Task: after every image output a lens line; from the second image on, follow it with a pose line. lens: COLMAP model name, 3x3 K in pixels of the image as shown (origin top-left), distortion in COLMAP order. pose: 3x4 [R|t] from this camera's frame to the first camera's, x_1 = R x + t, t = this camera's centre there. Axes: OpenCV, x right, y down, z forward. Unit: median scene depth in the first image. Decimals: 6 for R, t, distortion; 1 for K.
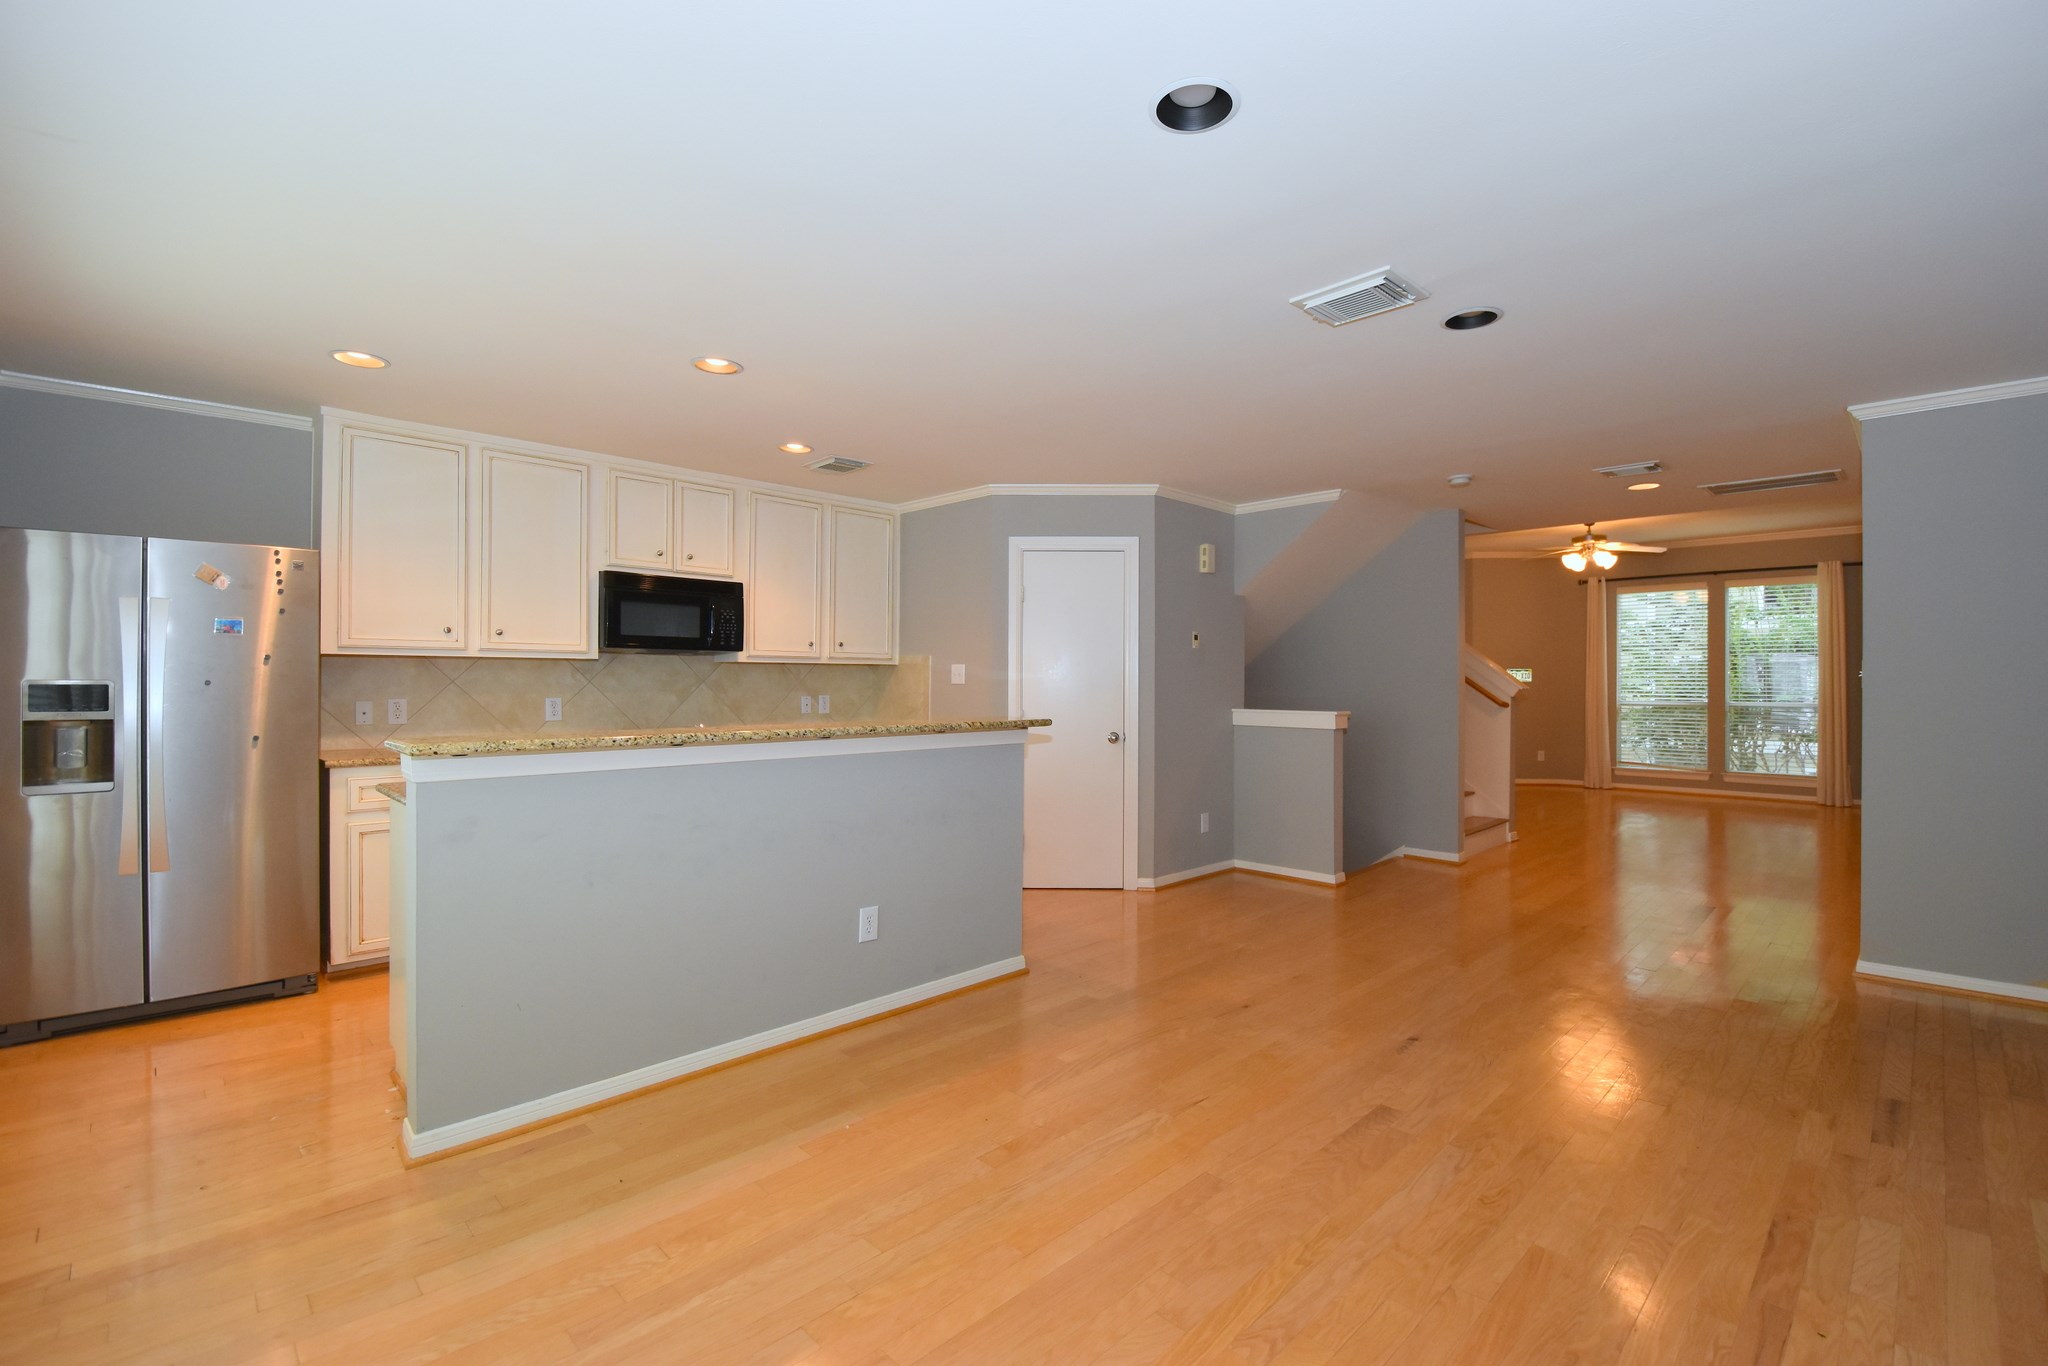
lens RADIAL K [[901.2, 0, 1048.4], [0, 901.2, 681.0], [0, 0, 1]] dist [-0.000357, -0.015041]
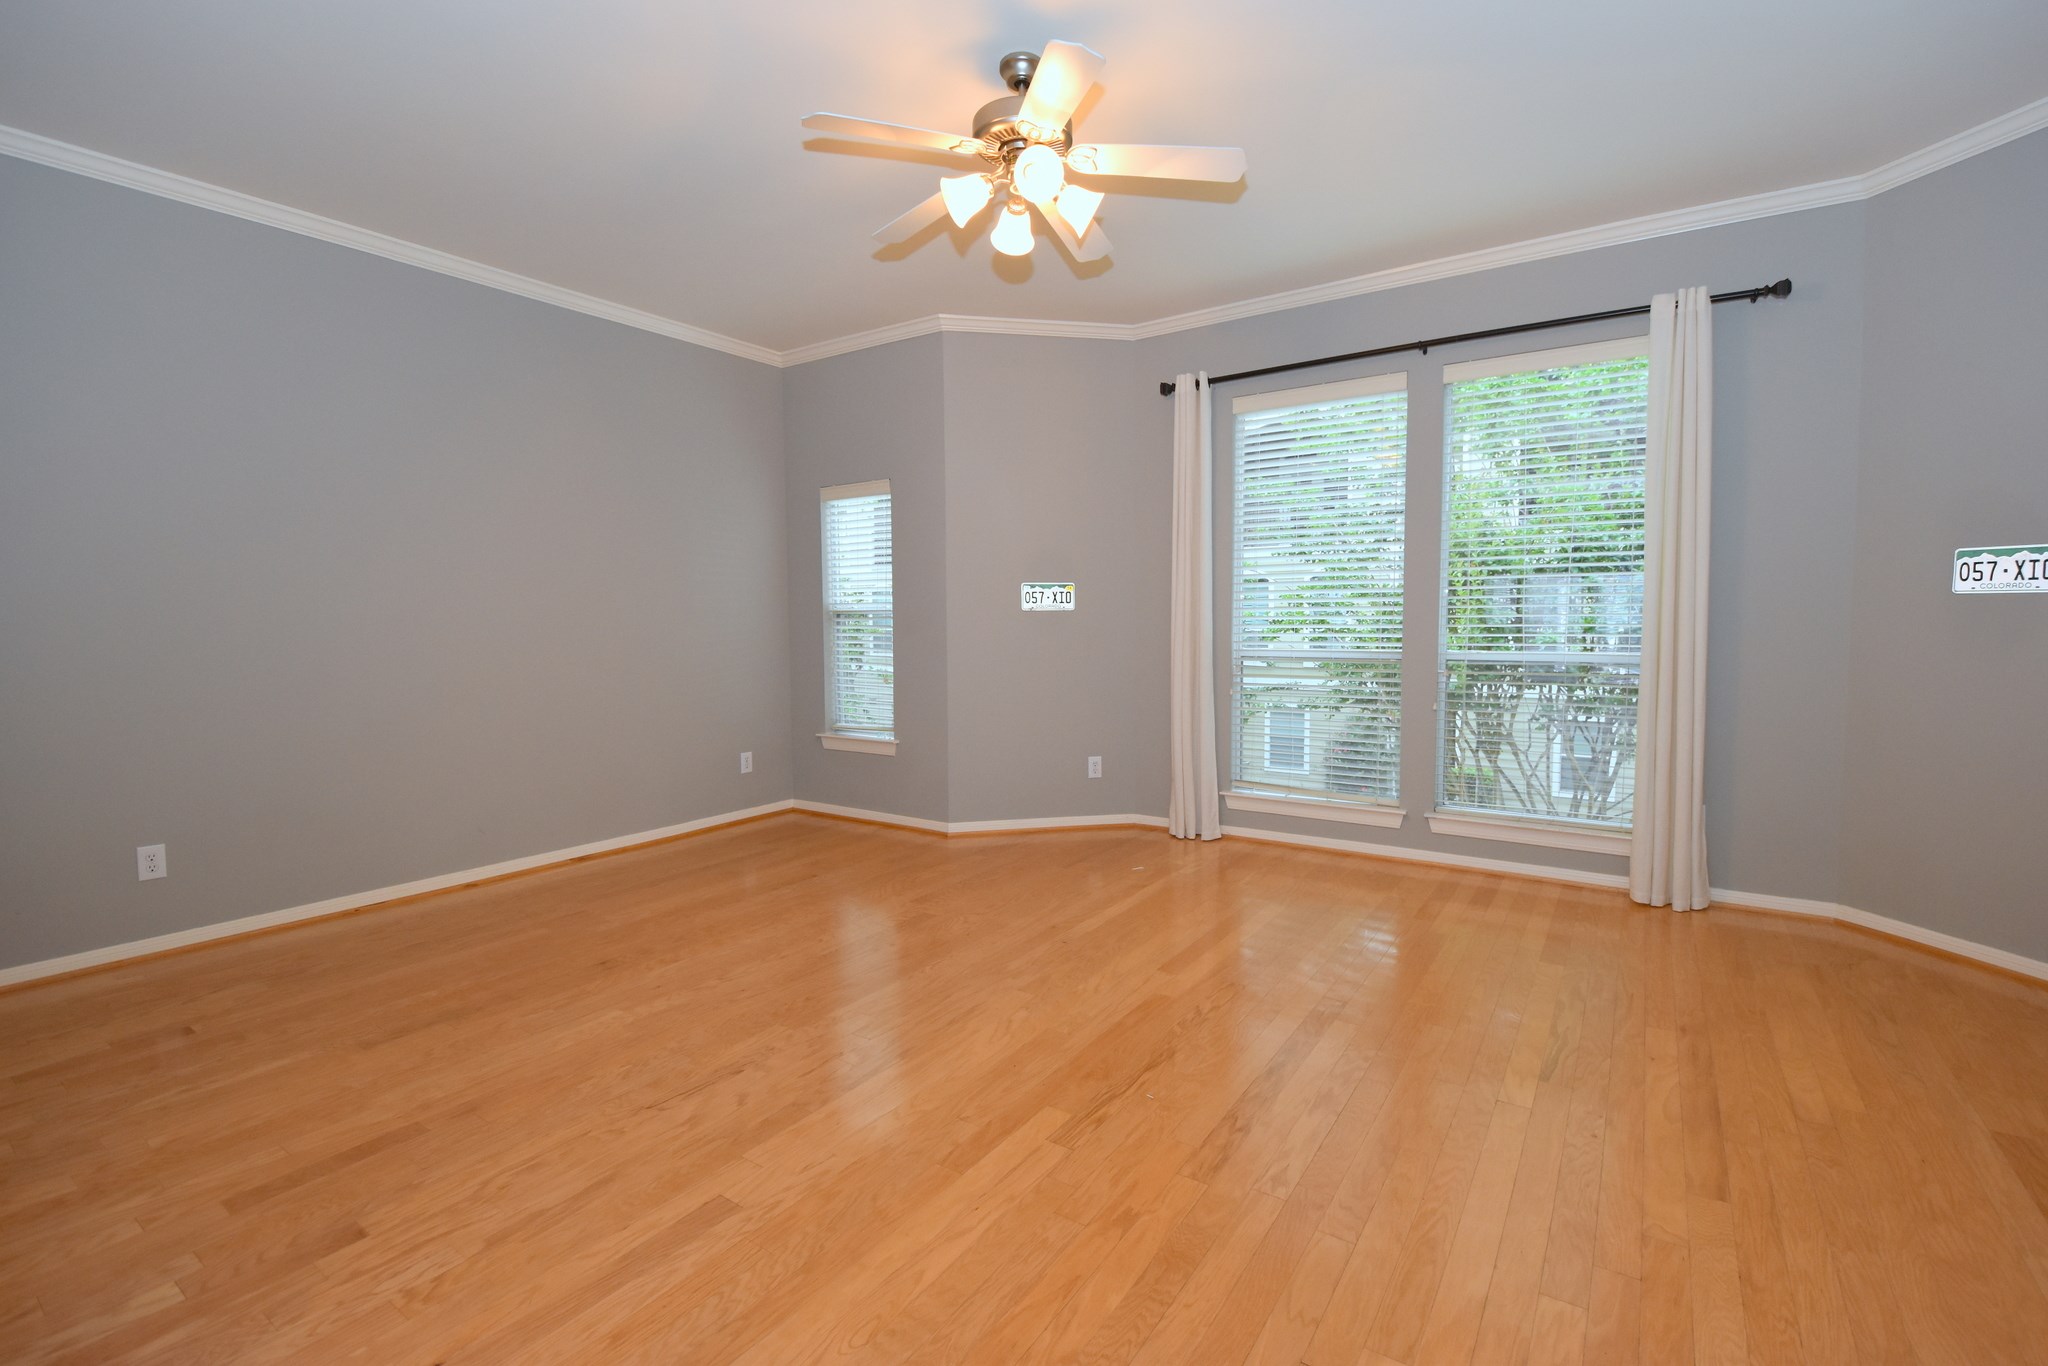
lens RADIAL K [[887.8, 0, 1043.7], [0, 887.8, 679.6], [0, 0, 1]] dist [0.000672, -0.014342]
pose [[0.982459, -0.023326, 0.185012, 0.892766], [0.010276, 0.997410, 0.071186, 0.007990], [-0.186194, -0.068036, 0.980155, 1.123177]]
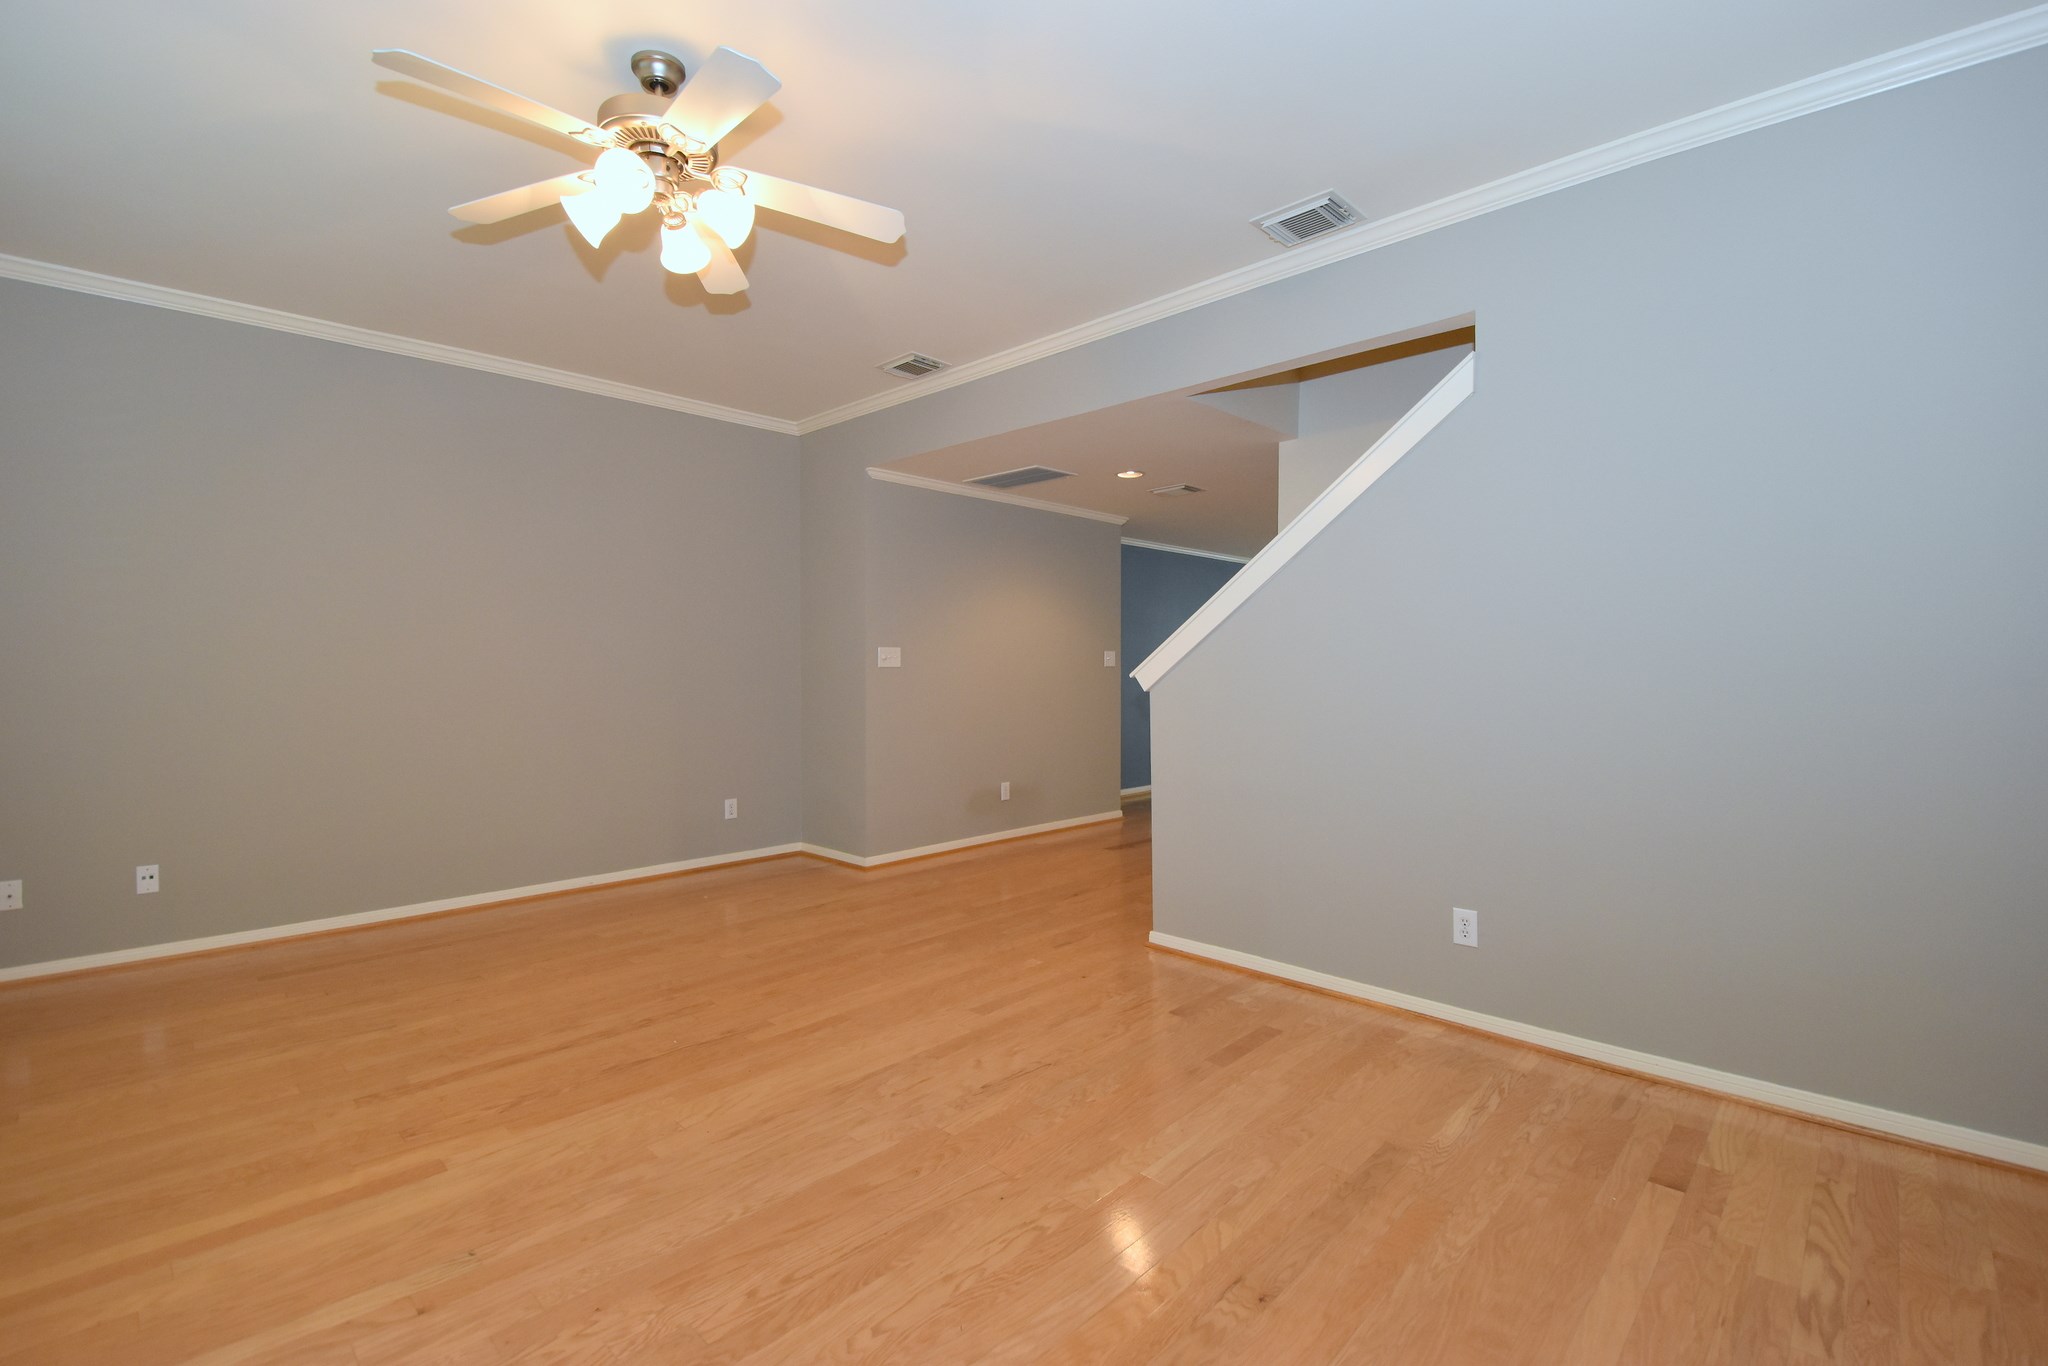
lens RADIAL K [[901.2, 0, 1048.4], [0, 901.2, 681.0], [0, 0, 1]] dist [-0.000357, -0.015041]
pose [[-0.999790, -0.002994, -0.020273, 0.795999], [-0.003432, 0.999761, 0.021592, -0.001595], [0.020204, 0.021657, -0.999561, 2.068499]]
